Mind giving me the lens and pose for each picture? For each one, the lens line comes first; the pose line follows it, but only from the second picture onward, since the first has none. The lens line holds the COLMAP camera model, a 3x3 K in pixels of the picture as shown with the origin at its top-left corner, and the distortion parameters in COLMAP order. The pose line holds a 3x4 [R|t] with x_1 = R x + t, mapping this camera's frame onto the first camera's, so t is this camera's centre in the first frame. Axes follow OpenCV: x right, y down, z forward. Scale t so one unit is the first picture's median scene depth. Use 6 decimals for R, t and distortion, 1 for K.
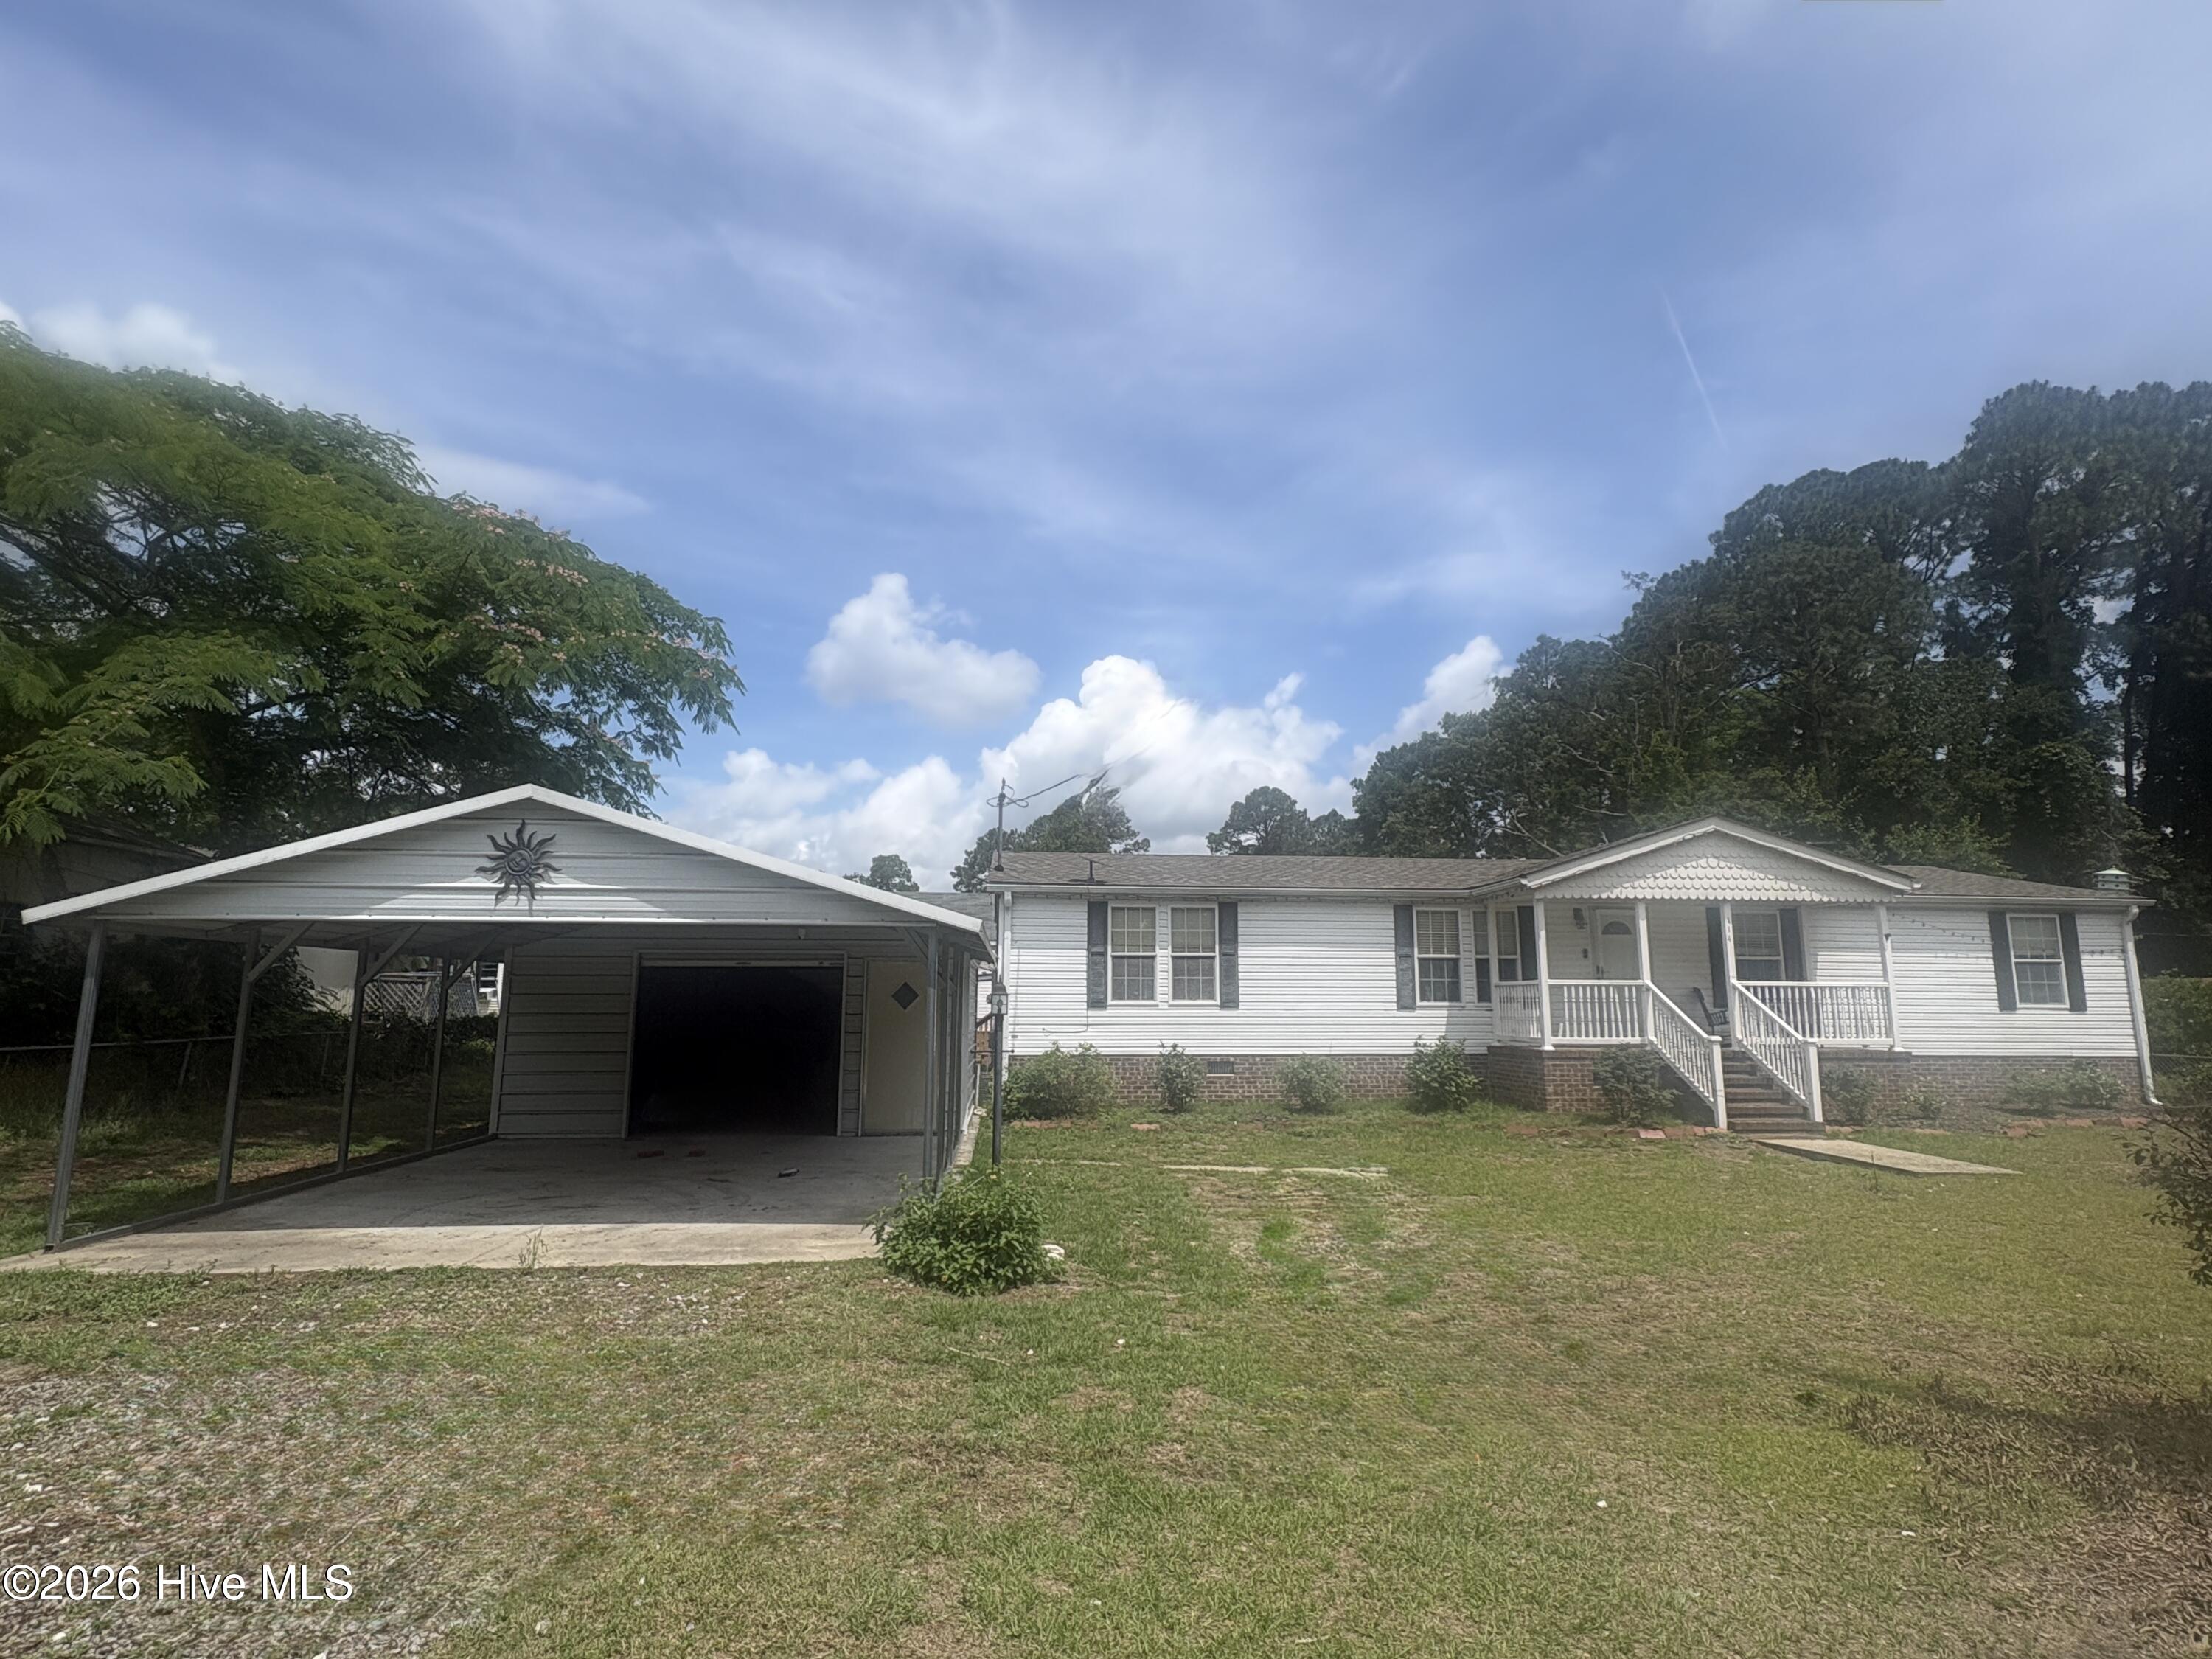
lens RADIAL K [[1075.2, 0, 1106.5], [0, 1075.2, 813.6], [0, 0, 1]] dist [-0.008909, 0.002491]
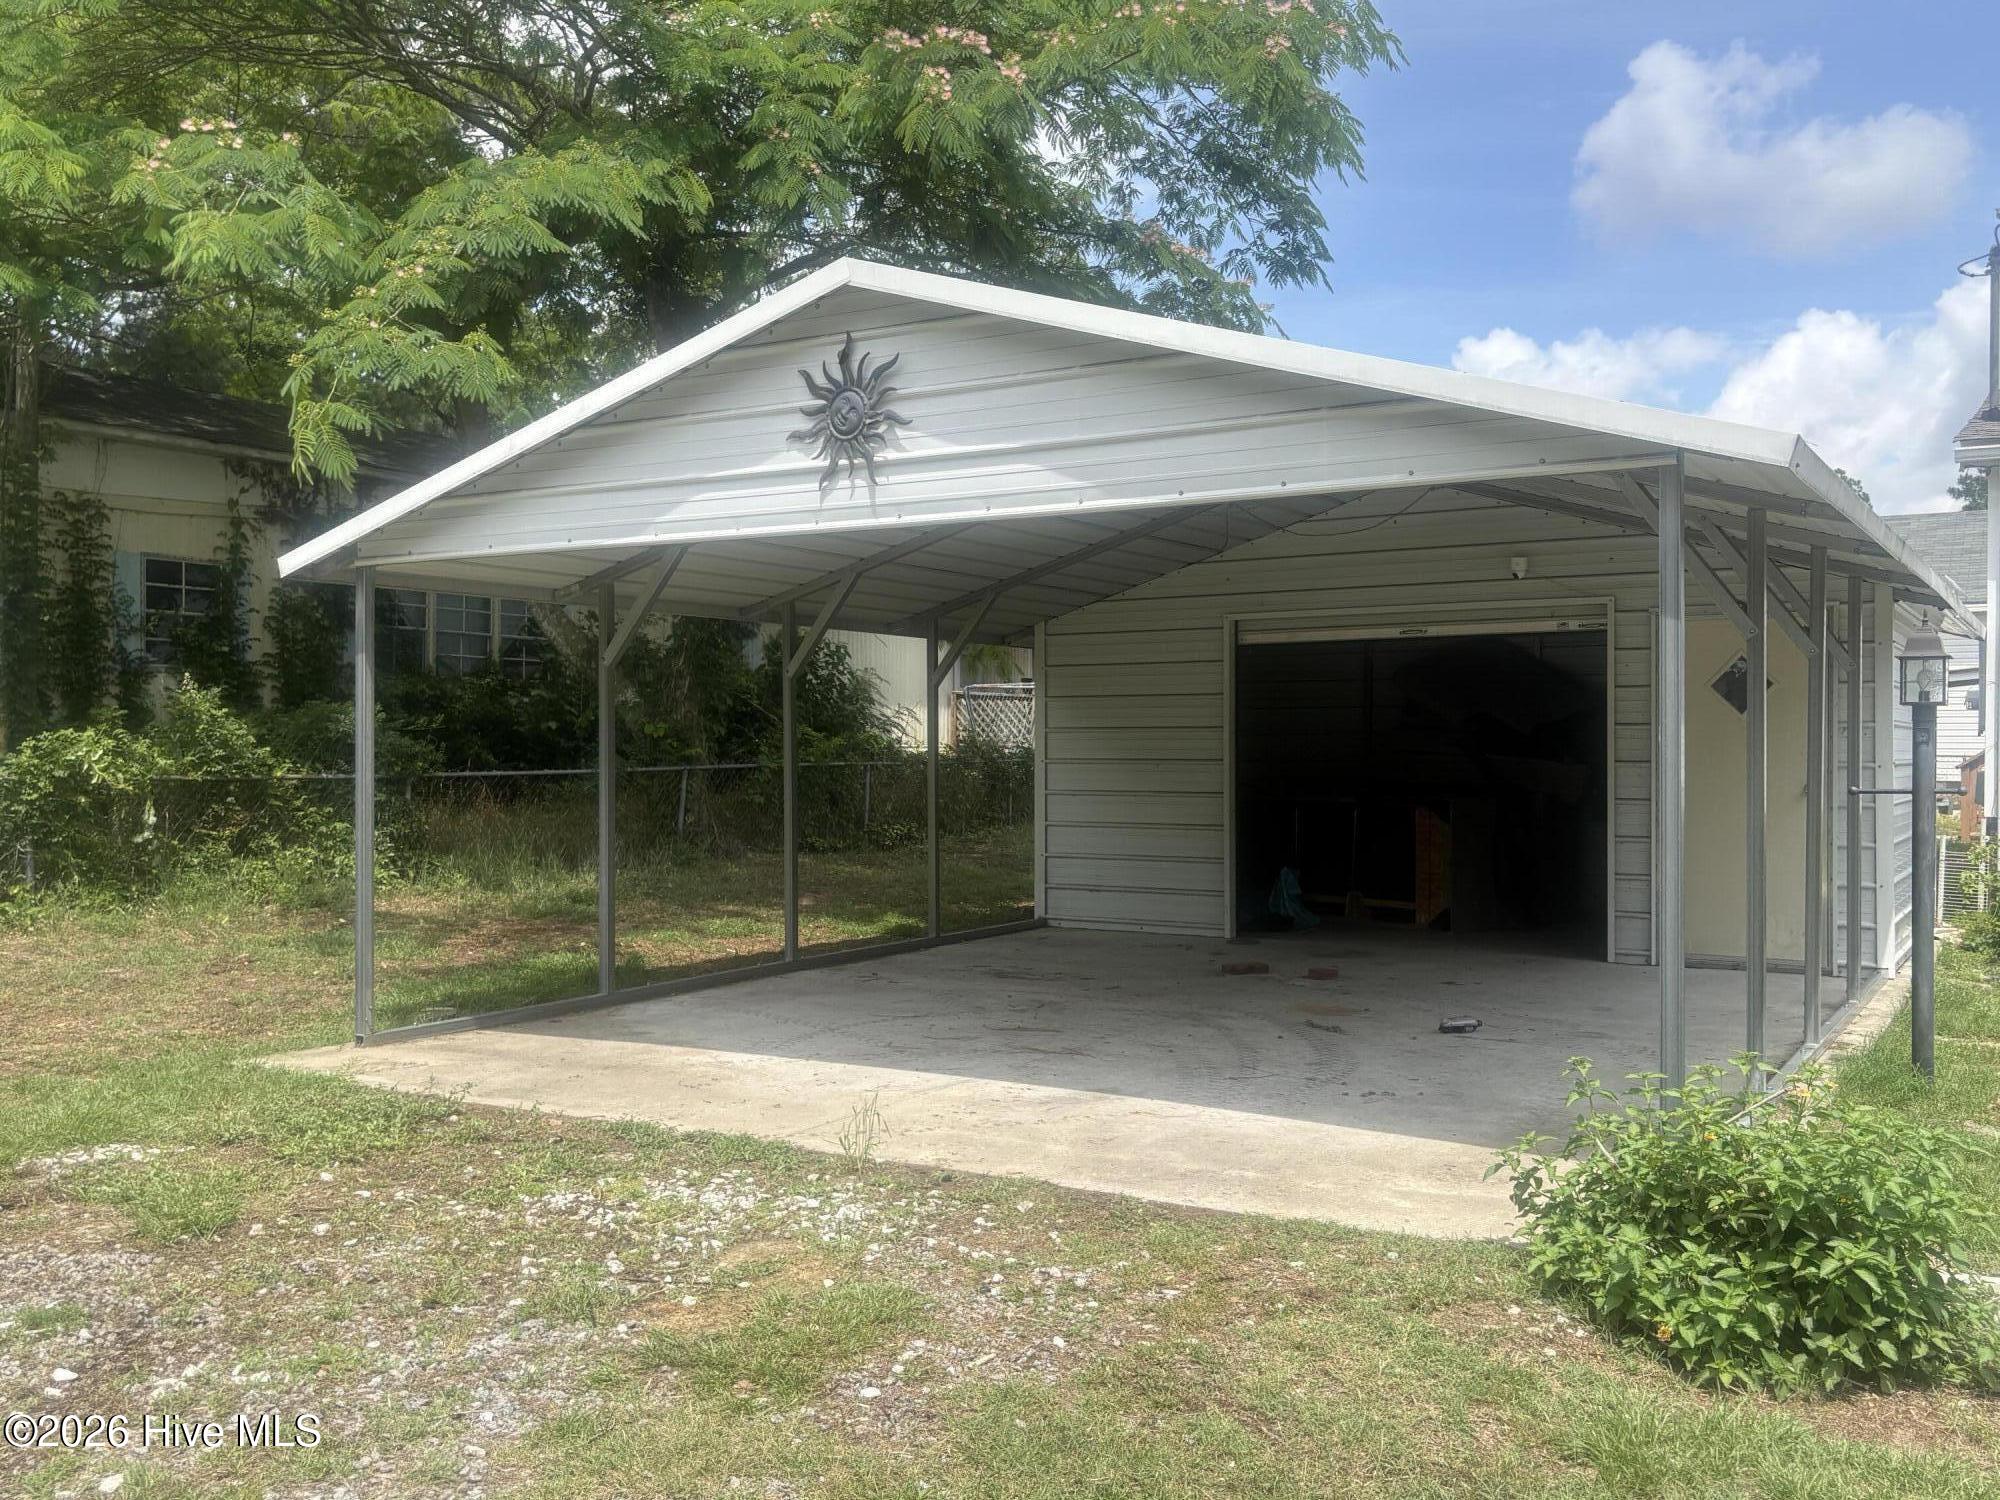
lens RADIAL K [[1800.9, 0, 998.2], [0, 1800.9, 745.6], [0, 0, 1]] dist [0.038543, -0.012070]
pose [[0.807279, -0.000681, -0.590169, 0.034912], [0.105232, 0.984140, 0.142808, 0.085897], [0.580712, -0.177391, 0.794548, 0.308608]]
